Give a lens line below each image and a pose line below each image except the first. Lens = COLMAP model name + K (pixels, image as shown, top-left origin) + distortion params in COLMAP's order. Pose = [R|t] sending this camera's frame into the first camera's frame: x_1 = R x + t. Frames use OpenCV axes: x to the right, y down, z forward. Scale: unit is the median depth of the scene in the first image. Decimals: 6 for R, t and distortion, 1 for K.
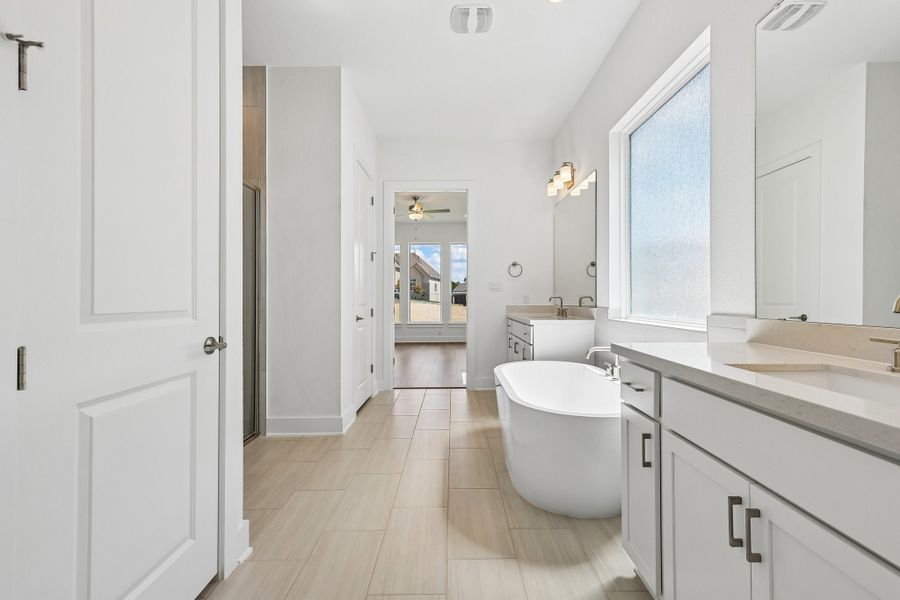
lens RADIAL K [[375.9, 0, 449.2], [0, 375.9, 296.4], [0, 0, 1]] dist [-0.003042, -0.000004]
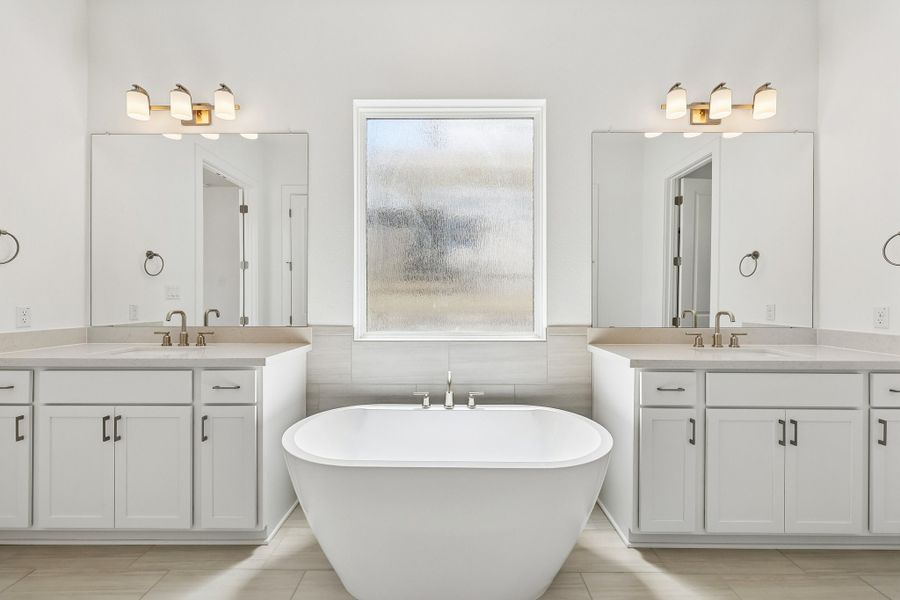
lens RADIAL K [[375.9, 0, 453.2], [0, 375.9, 297.9], [0, 0, 1]] dist [-0.003042, -0.000004]
pose [[0.009801, -0.005477, 0.999937, -0.585471], [-0.004154, 0.999976, 0.005518, -0.055240], [-0.999943, -0.004208, 0.009778, 1.299100]]
